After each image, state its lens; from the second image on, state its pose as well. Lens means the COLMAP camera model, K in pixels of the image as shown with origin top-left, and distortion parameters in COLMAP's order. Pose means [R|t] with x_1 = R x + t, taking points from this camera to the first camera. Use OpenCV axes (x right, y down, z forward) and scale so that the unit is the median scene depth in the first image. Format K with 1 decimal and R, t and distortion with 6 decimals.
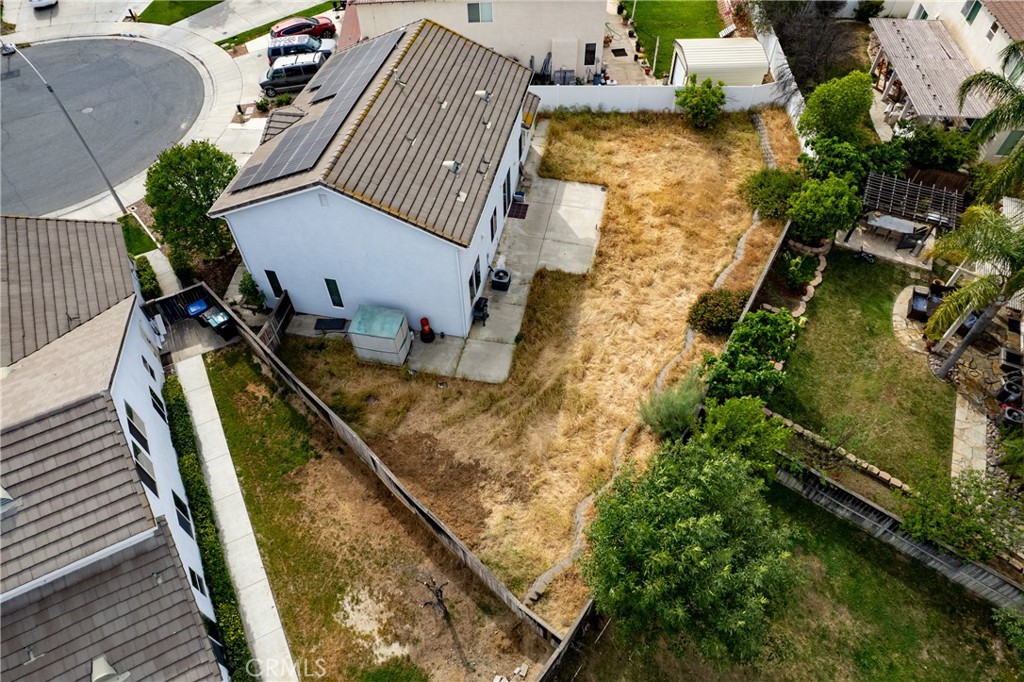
lens RADIAL K [[655.3, 0, 509.1], [0, 655.3, 345.5], [0, 0, 1]] dist [-0.072088, 0.062693]
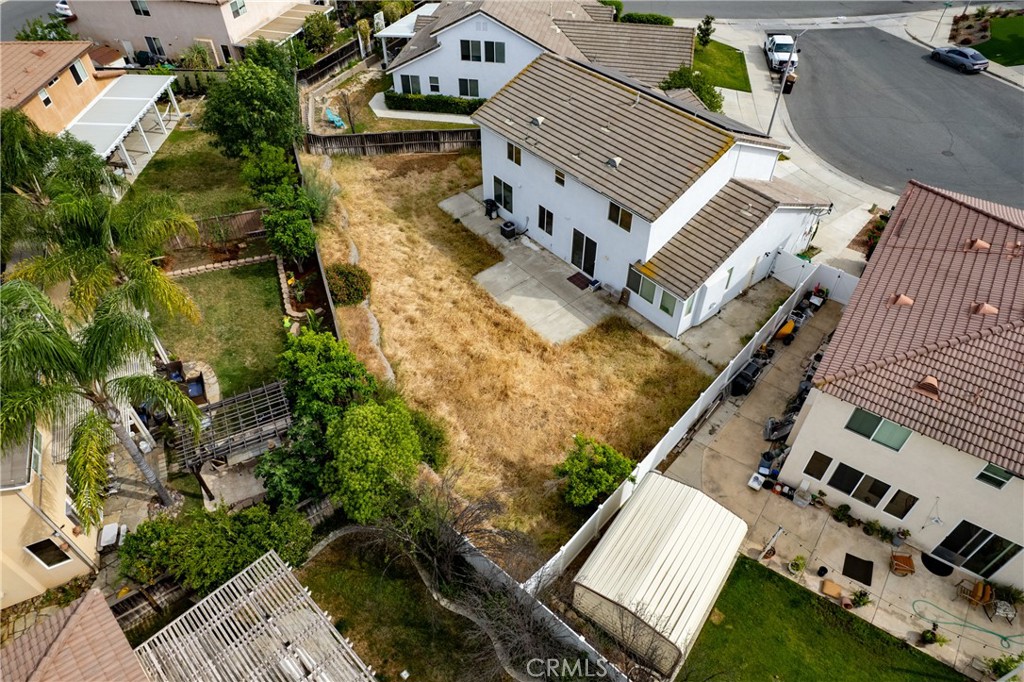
lens RADIAL K [[655.3, 0, 509.1], [0, 655.3, 345.5], [0, 0, 1]] dist [-0.072088, 0.062693]
pose [[-0.628252, 0.565716, -0.534102, 0.807093], [-0.590032, 0.101014, 0.801036, -1.118110], [0.507110, 0.818390, 0.270328, 0.897457]]
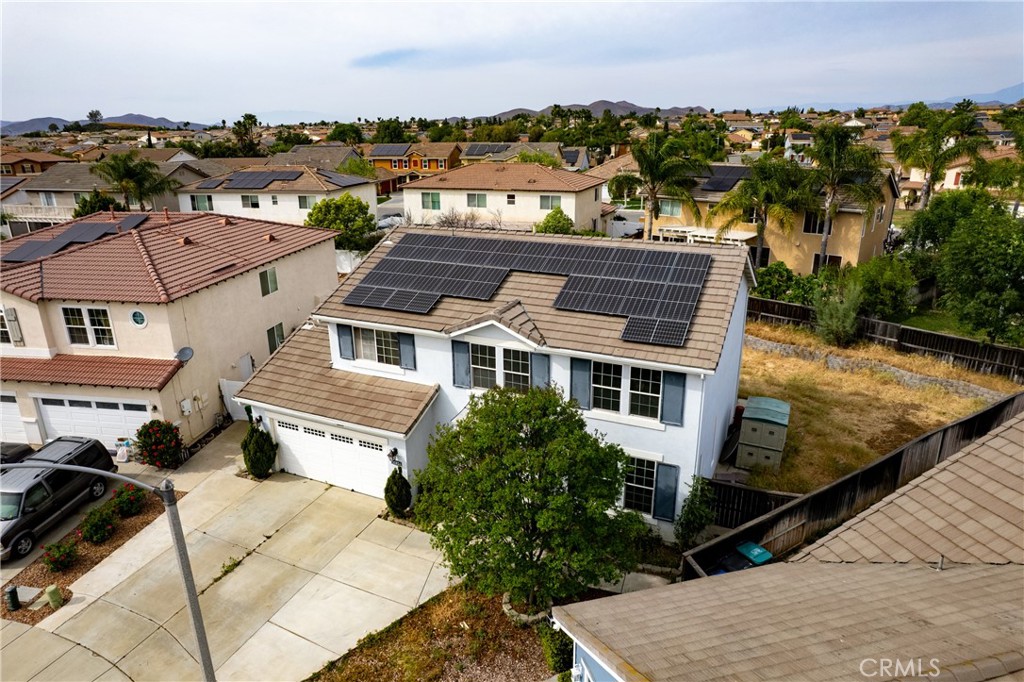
lens RADIAL K [[655.3, 0, 509.1], [0, 655.3, 345.5], [0, 0, 1]] dist [-0.072088, 0.062693]
pose [[0.239709, -0.308361, 0.920572, -0.978282], [0.758744, 0.651066, 0.020515, -0.343797], [-0.605679, 0.693561, 0.390033, 0.763270]]
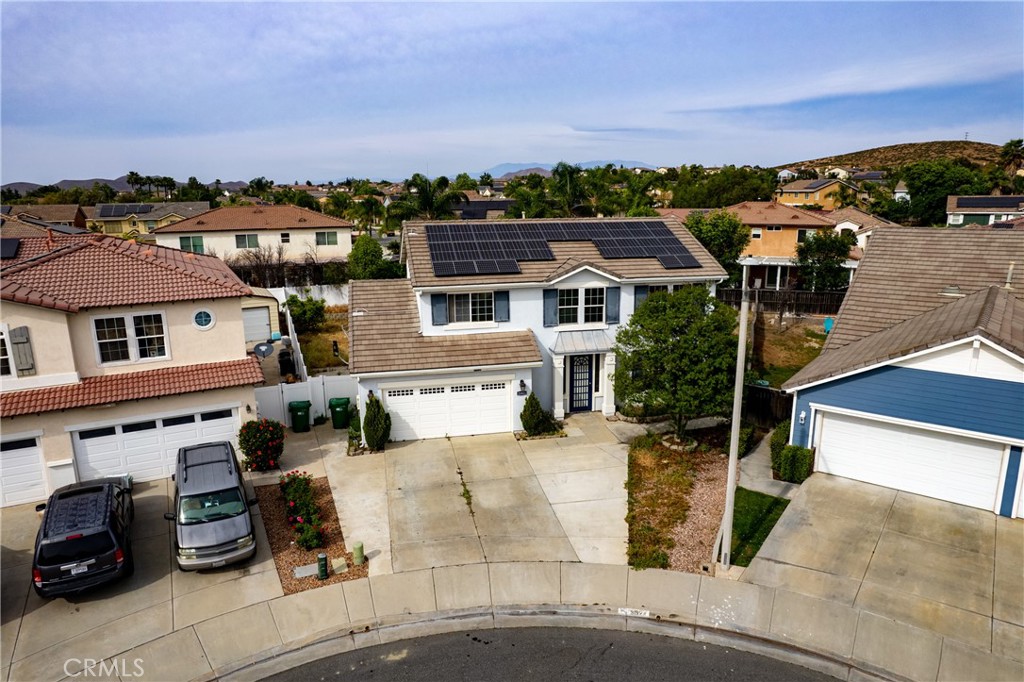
lens RADIAL K [[655.3, 0, 509.1], [0, 655.3, 345.5], [0, 0, 1]] dist [-0.072088, 0.062693]
pose [[-0.401413, -0.196546, 0.894560, -1.157568], [0.717793, 0.539153, 0.440552, -0.775187], [-0.568894, 0.818953, -0.075344, 1.231570]]
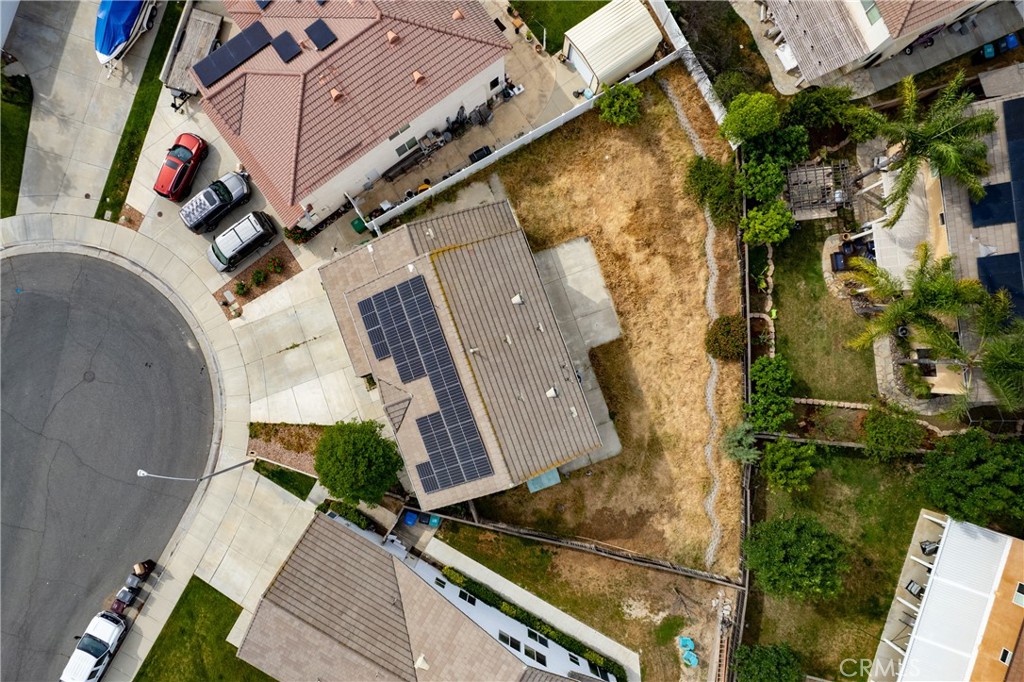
lens RADIAL K [[655.3, 0, 509.1], [0, 655.3, 345.5], [0, 0, 1]] dist [-0.072088, 0.062693]
pose [[0.848504, -0.528798, 0.020346, -0.127923], [0.405937, 0.675065, 0.616038, -1.118338], [-0.339494, -0.514452, 0.787454, -0.003210]]
